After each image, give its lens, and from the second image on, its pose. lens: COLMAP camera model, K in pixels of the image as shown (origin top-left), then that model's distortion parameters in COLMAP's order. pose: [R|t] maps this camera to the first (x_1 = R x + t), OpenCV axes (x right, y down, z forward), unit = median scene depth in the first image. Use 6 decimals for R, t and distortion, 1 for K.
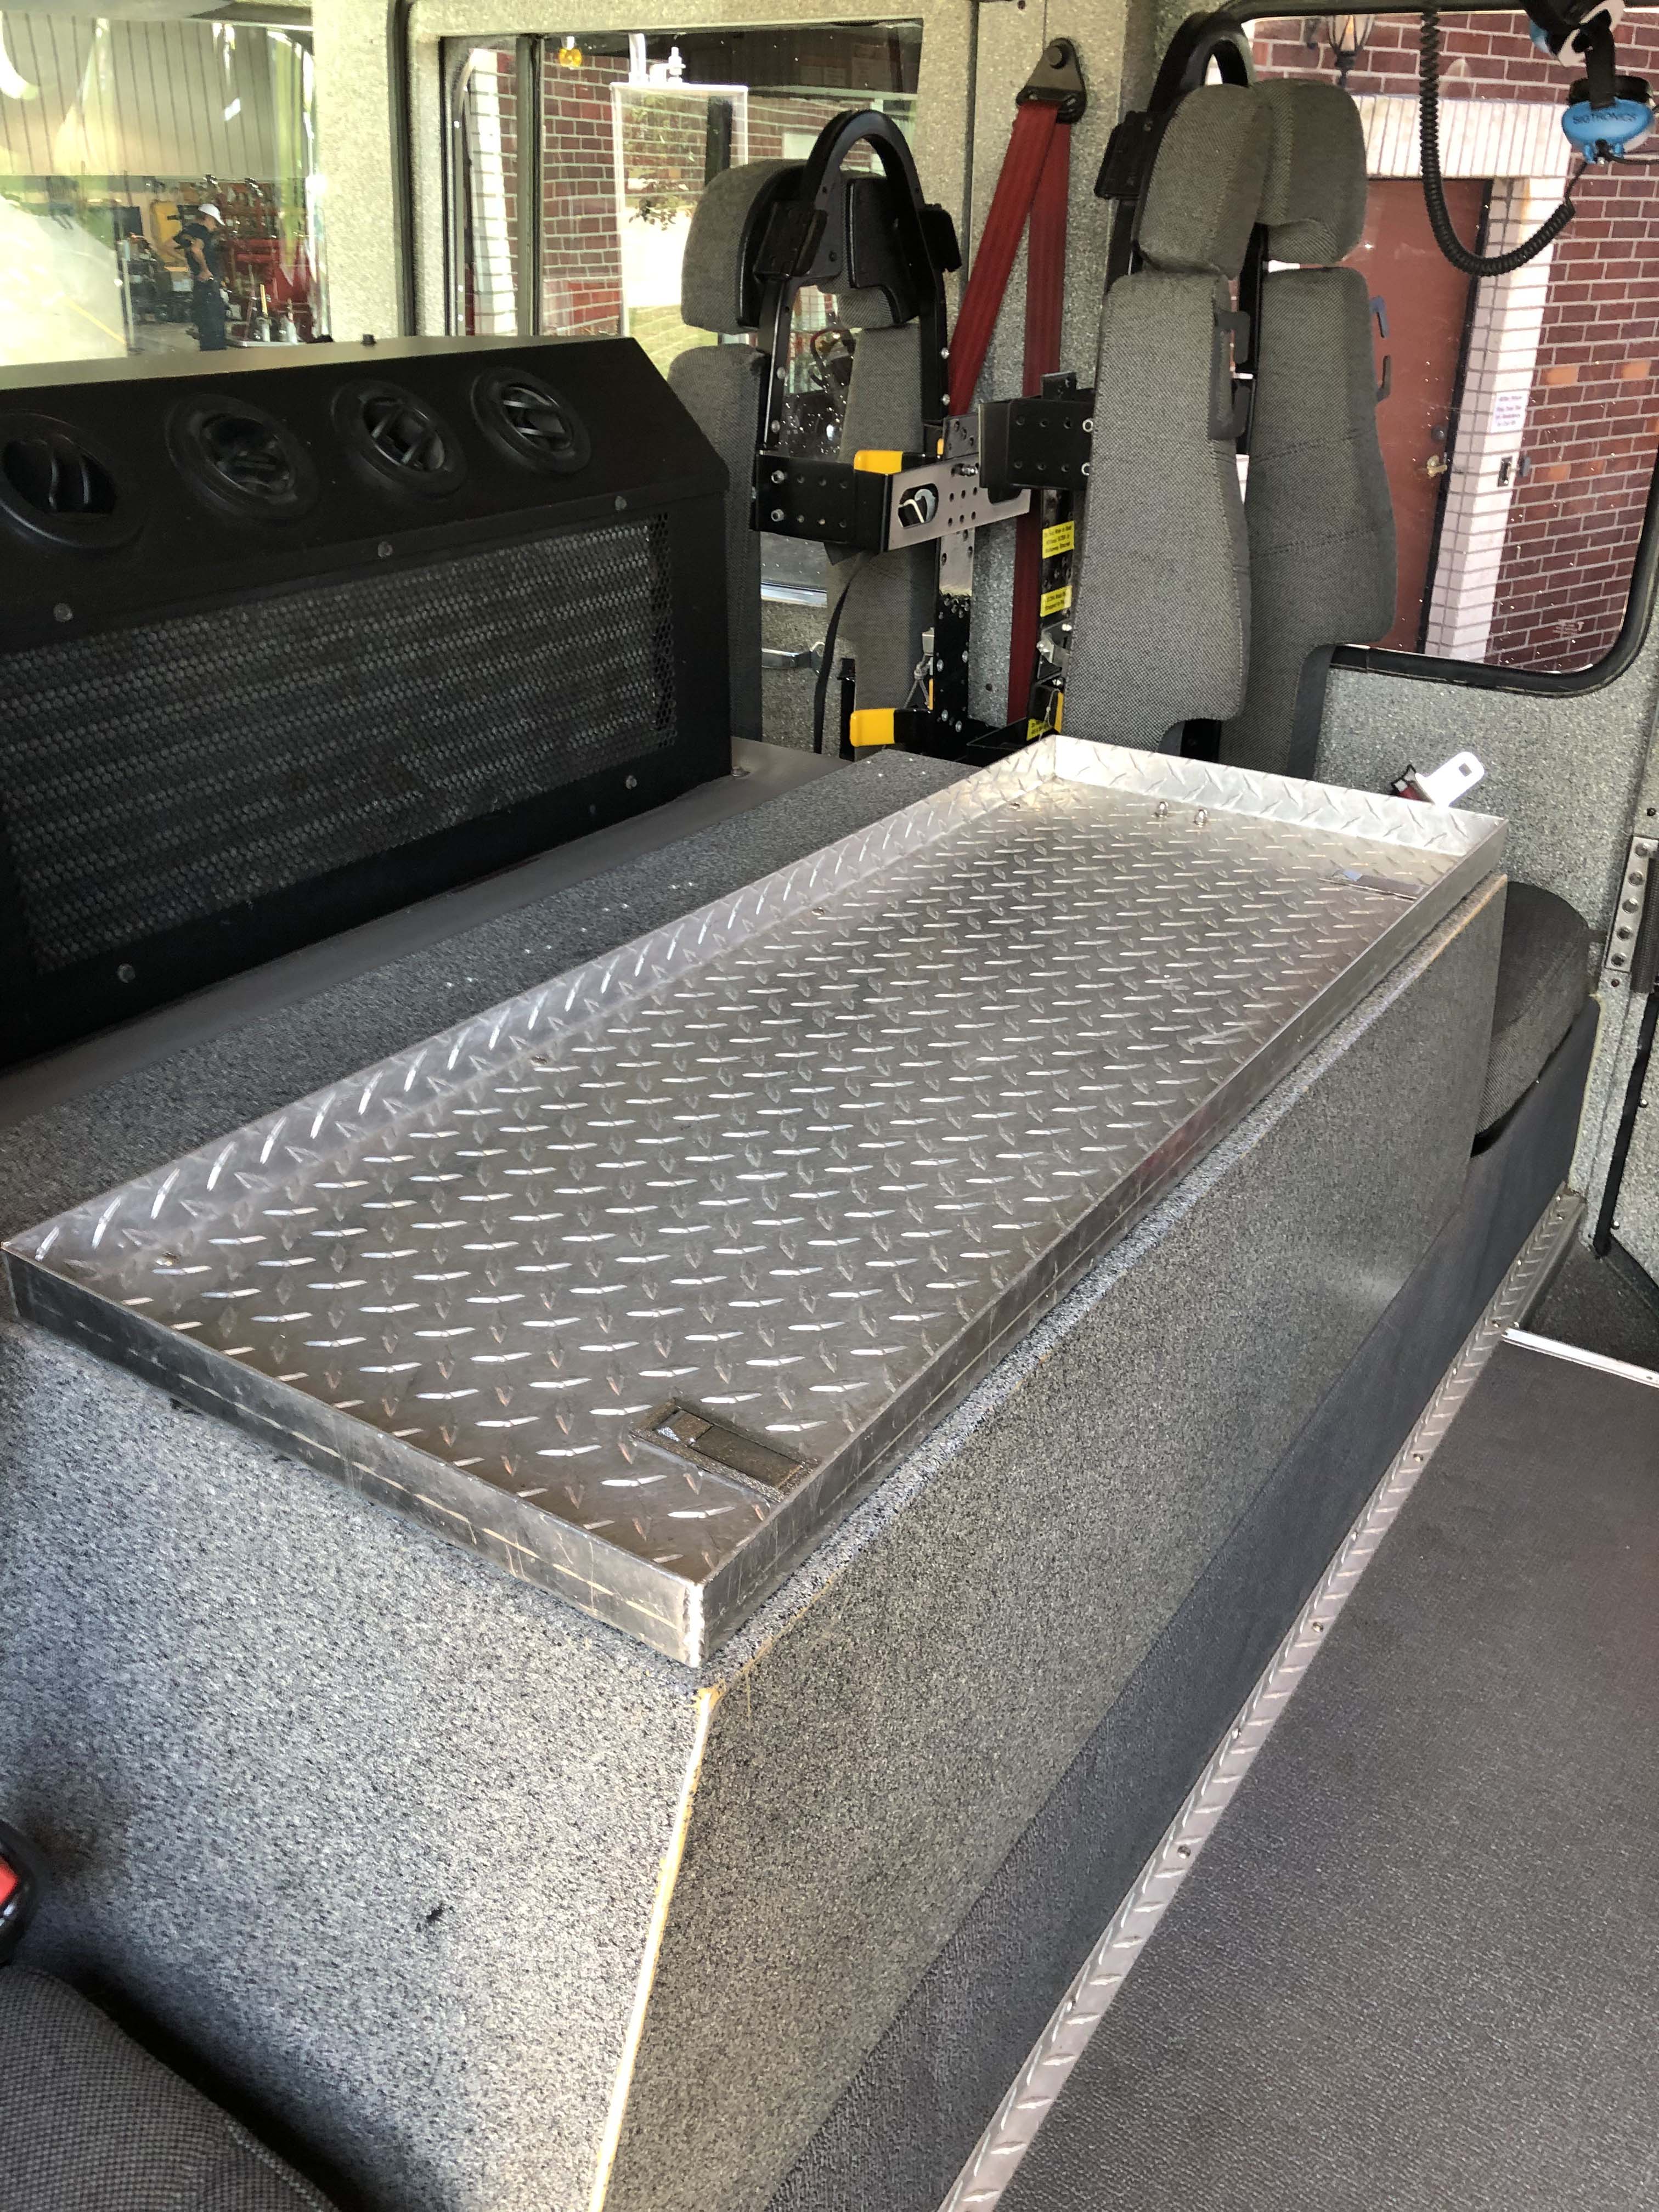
lens RADIAL K [[1823.6, 0, 836.5], [0, 1823.6, 1105.4], [0, 0, 1]] dist [0.025697, -0.029878]
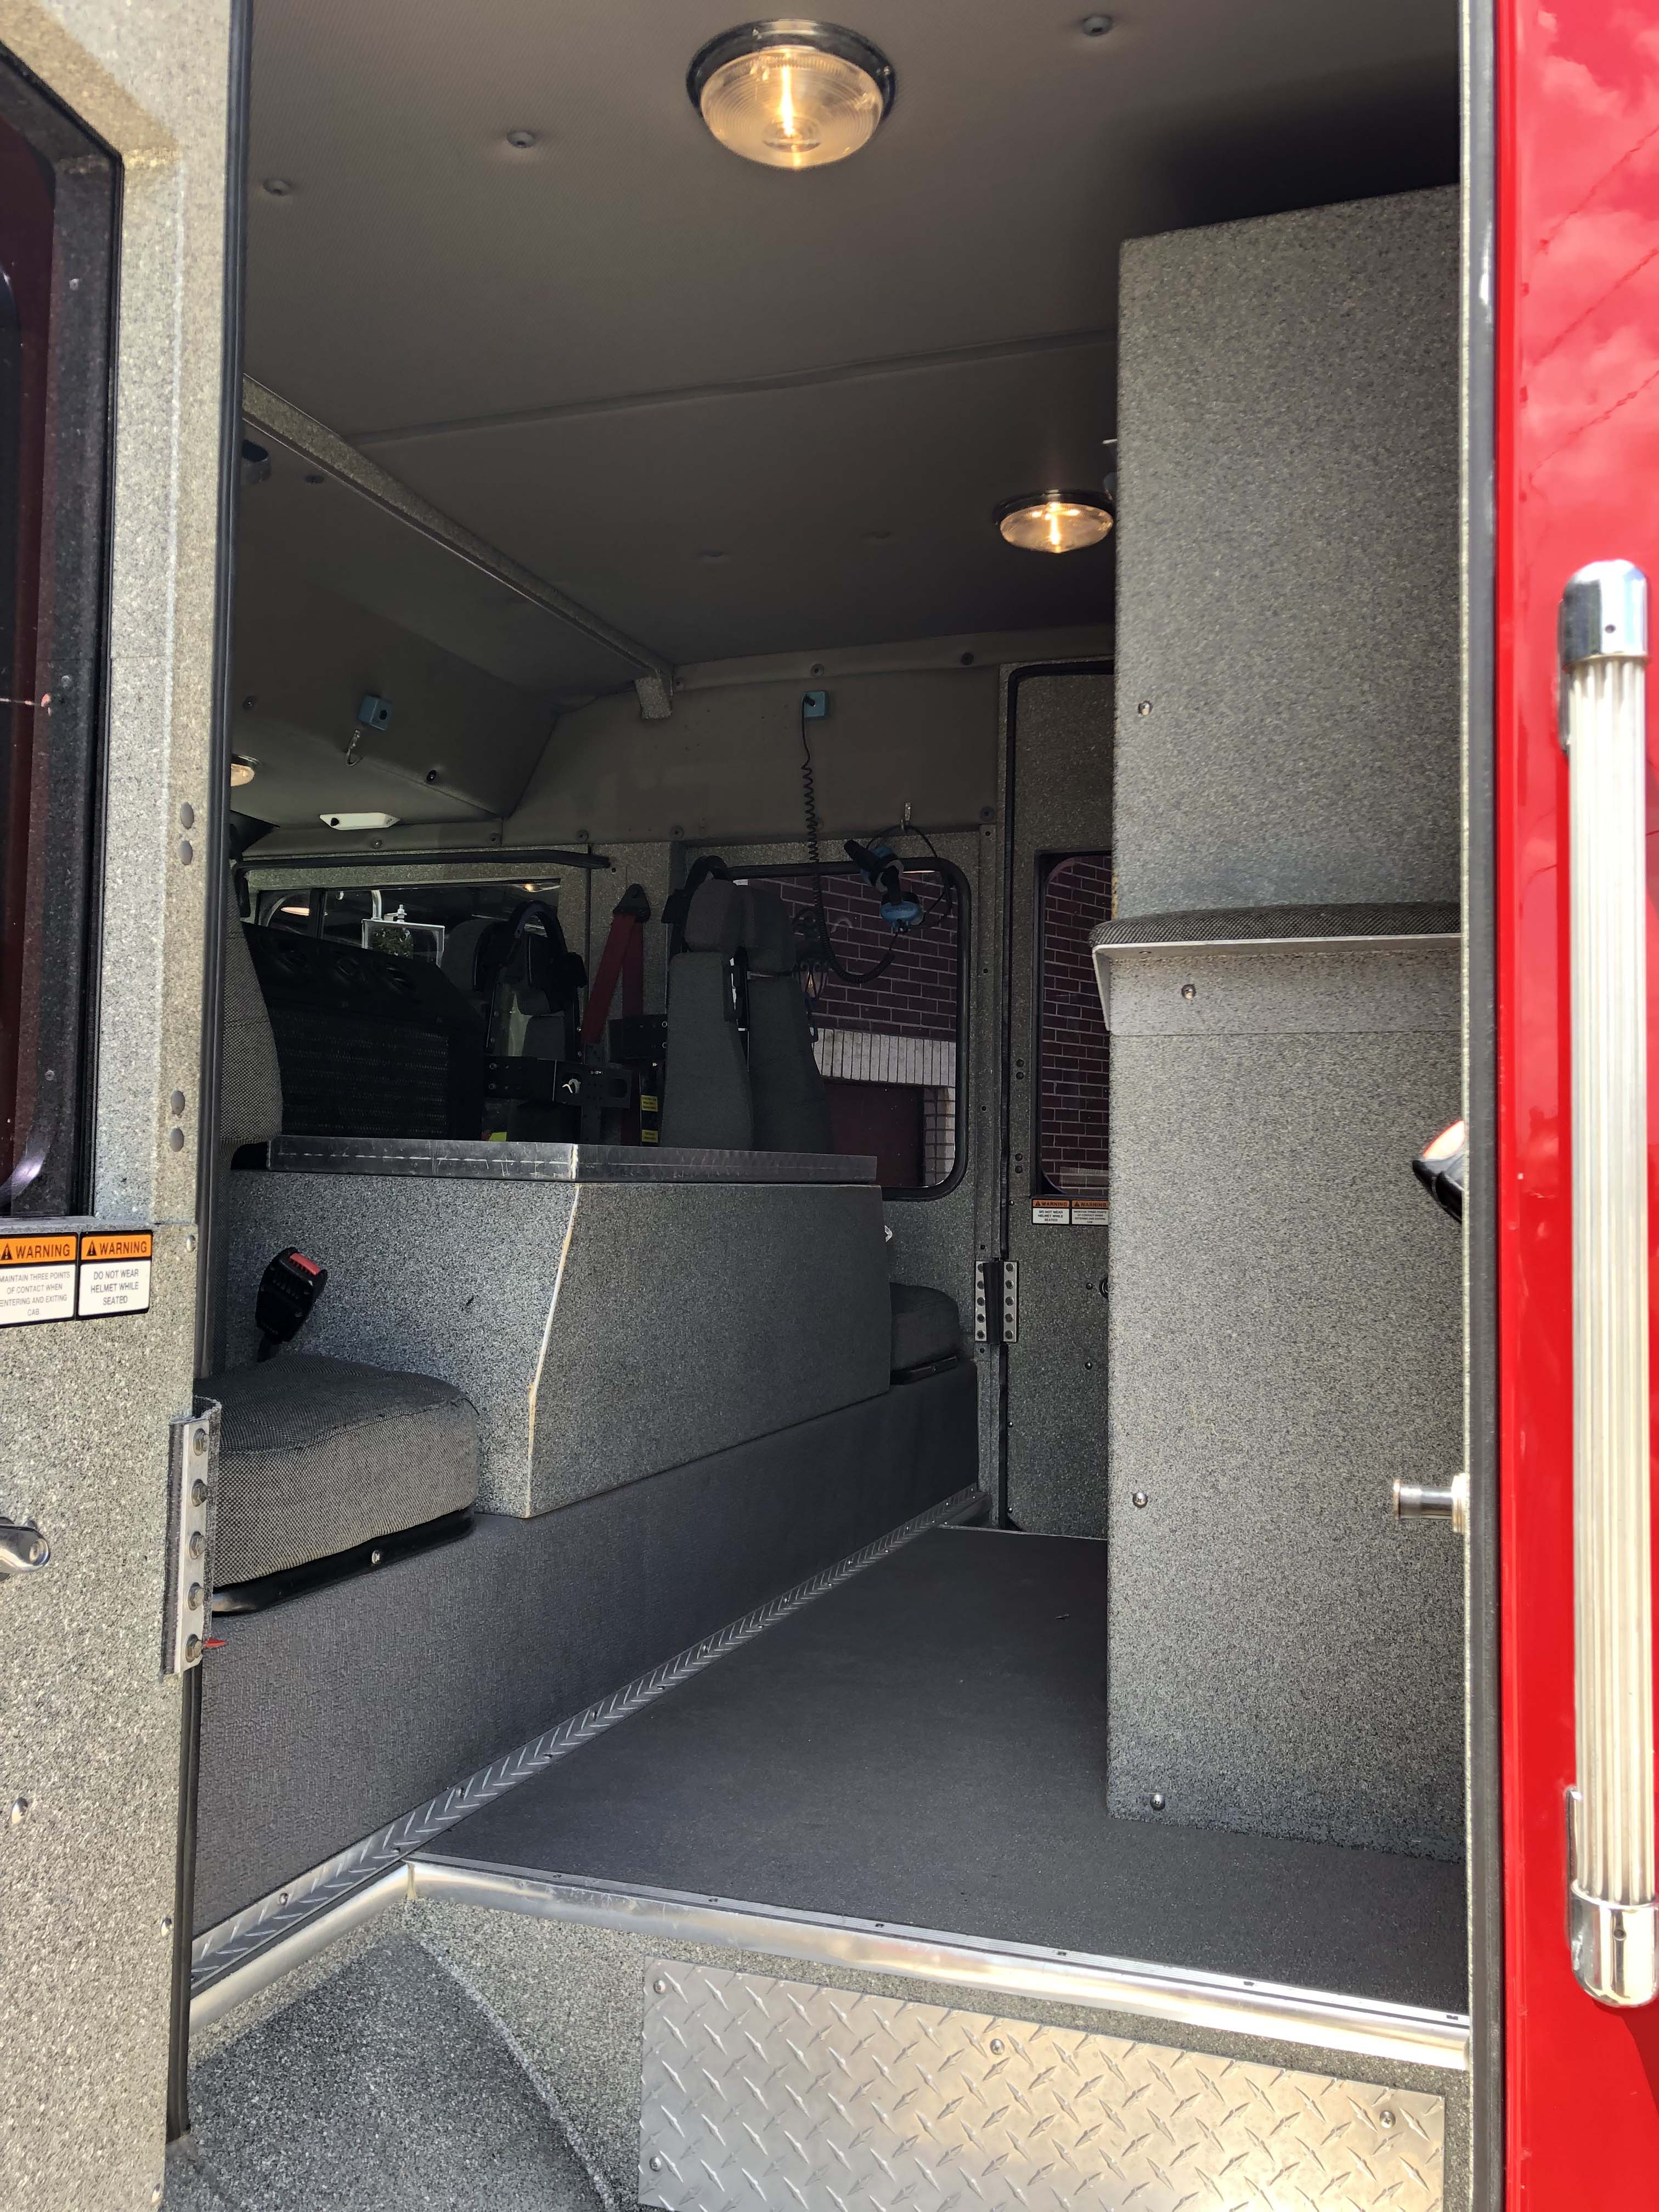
lens RADIAL K [[1823.6, 0, 842.0], [0, 1823.6, 1117.7], [0, 0, 1]] dist [0.025697, -0.029878]
pose [[0.970806, 0.015563, 0.239362, -0.120056], [0.101039, 0.878510, -0.466917, 0.542389], [-0.217549, 0.477470, 0.851290, -0.551319]]
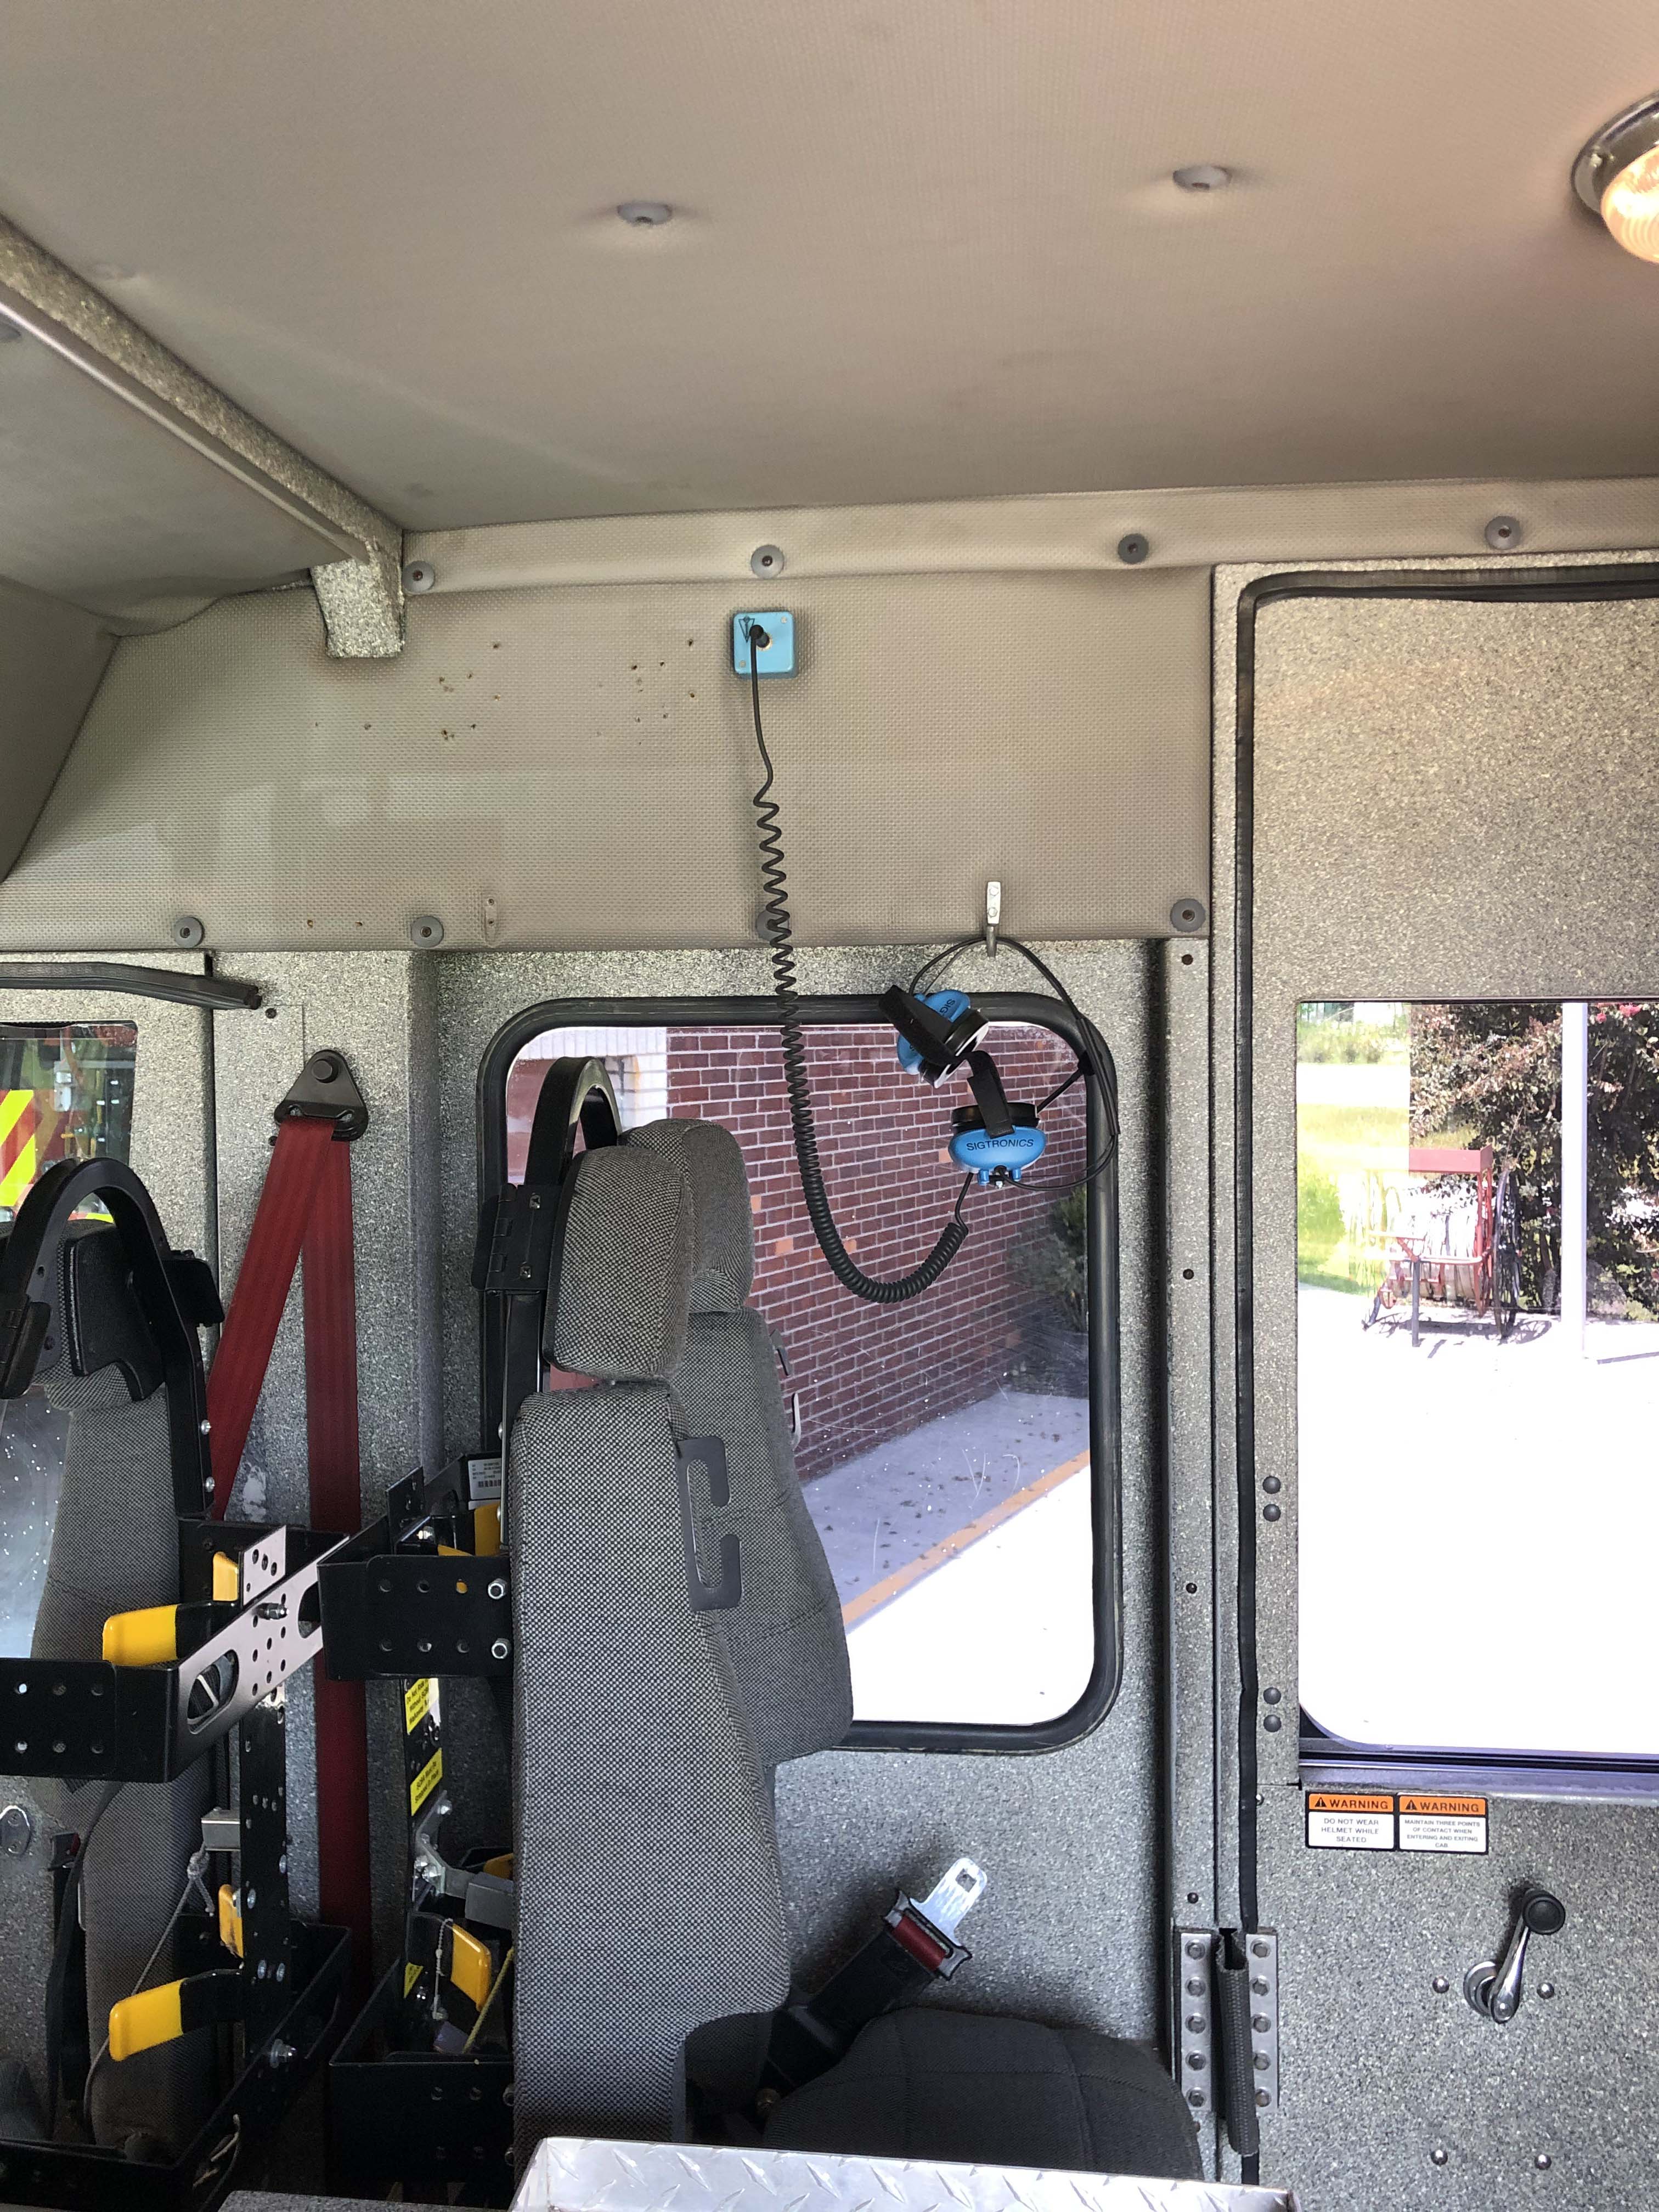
lens RADIAL K [[1823.6, 0, 830.7], [0, 1823.6, 1082.8], [0, 0, 1]] dist [0.025697, -0.029878]
pose [[0.890694, -0.032105, 0.453468, -0.047415], [0.219860, 0.903509, -0.367877, -0.217981], [-0.397902, 0.427366, 0.811808, 0.253757]]
